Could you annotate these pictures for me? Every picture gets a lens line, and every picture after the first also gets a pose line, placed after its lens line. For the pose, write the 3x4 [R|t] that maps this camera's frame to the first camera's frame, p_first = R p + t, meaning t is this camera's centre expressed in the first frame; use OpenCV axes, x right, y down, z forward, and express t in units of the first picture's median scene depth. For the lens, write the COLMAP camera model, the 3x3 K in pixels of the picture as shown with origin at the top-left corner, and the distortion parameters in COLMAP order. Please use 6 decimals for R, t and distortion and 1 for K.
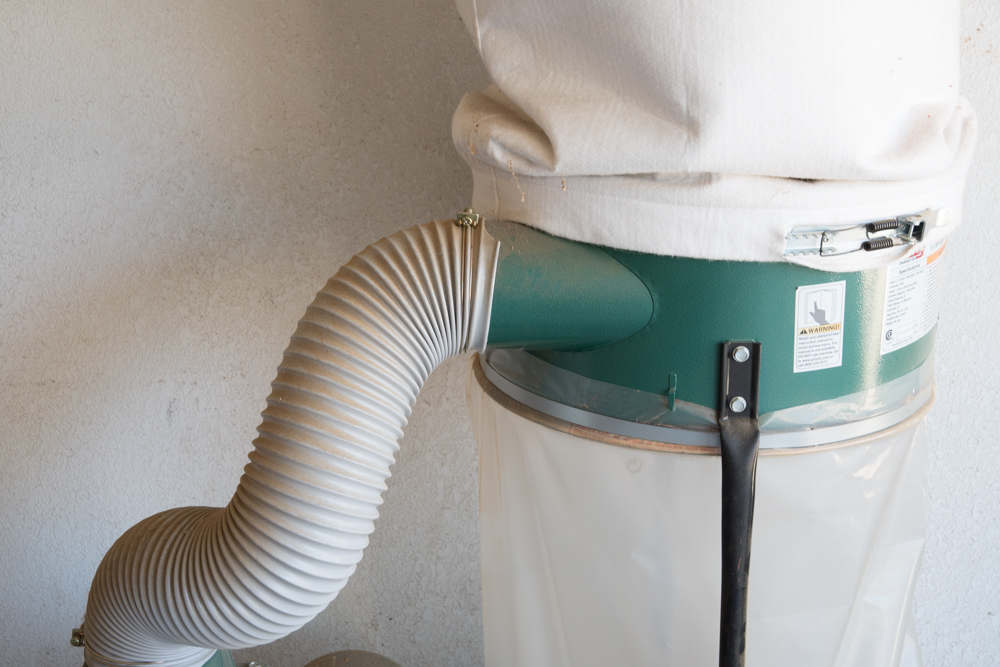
lens RADIAL K [[1515.5, 0, 494.4], [0, 1515.5, 338.9], [0, 0, 1]] dist [0.227170, 0.000000]
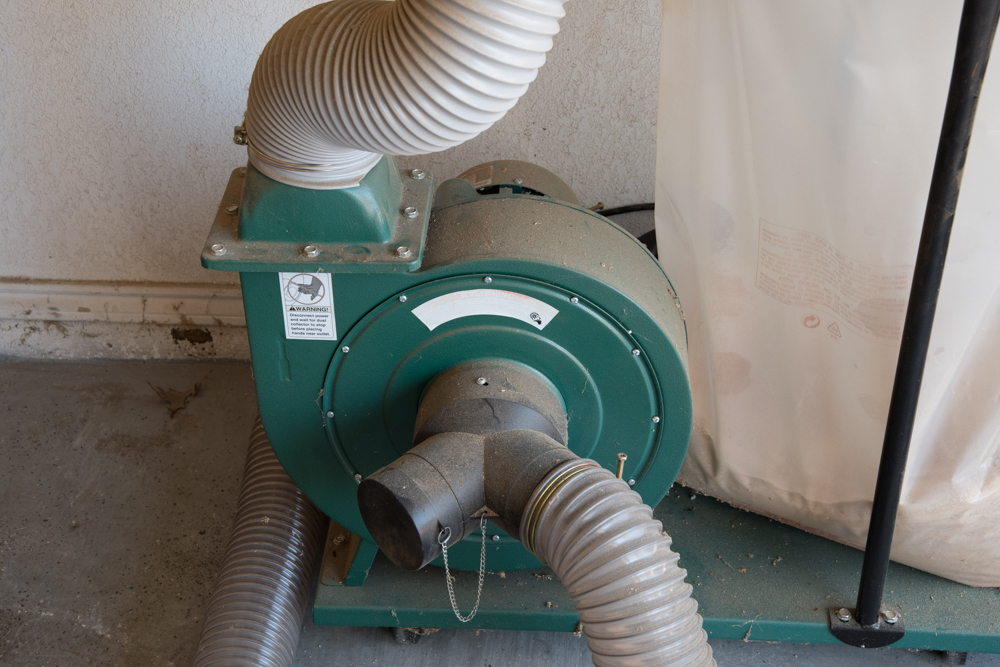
lens RADIAL K [[1515.5, 0, 489.7], [0, 1515.5, 342.1], [0, 0, 1]] dist [0.227170, 0.000000]
pose [[0.997840, 0.030020, -0.058423, -0.060964], [-0.010142, 0.949199, 0.314514, 0.016569], [0.064897, -0.313242, 0.947453, 0.085191]]
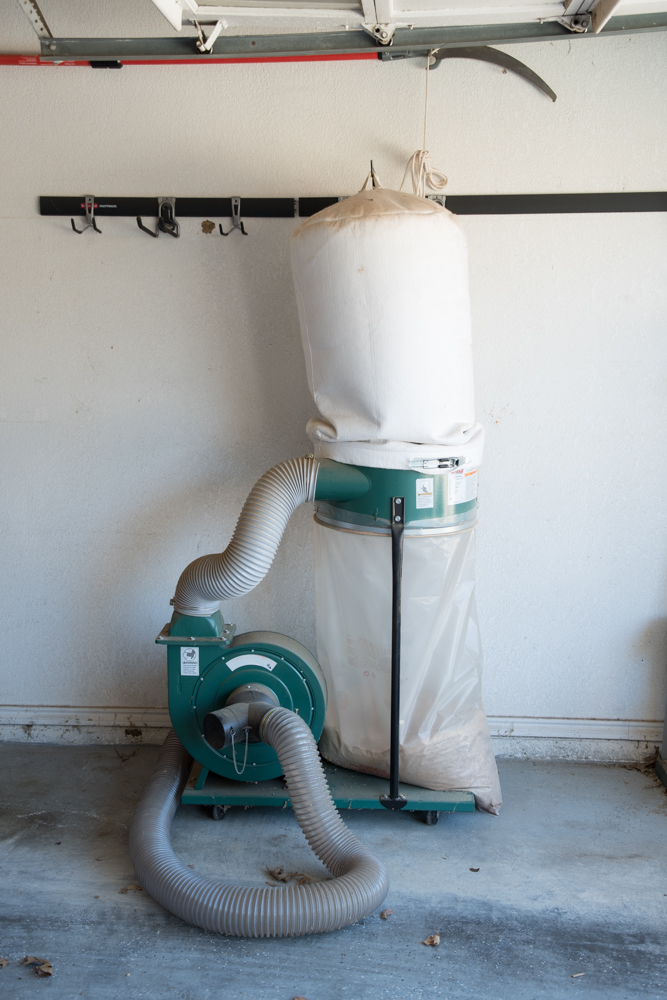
lens RADIAL K [[1200.6, 0, 334.0], [0, 1200.6, 500.6], [0, 0, 1]] dist [0.080074, 0.000000]
pose [[0.998463, 0.019569, -0.051847, 0.153717], [-0.026946, 0.988970, -0.145642, 0.346739], [0.048425, 0.146815, 0.987978, -1.305445]]
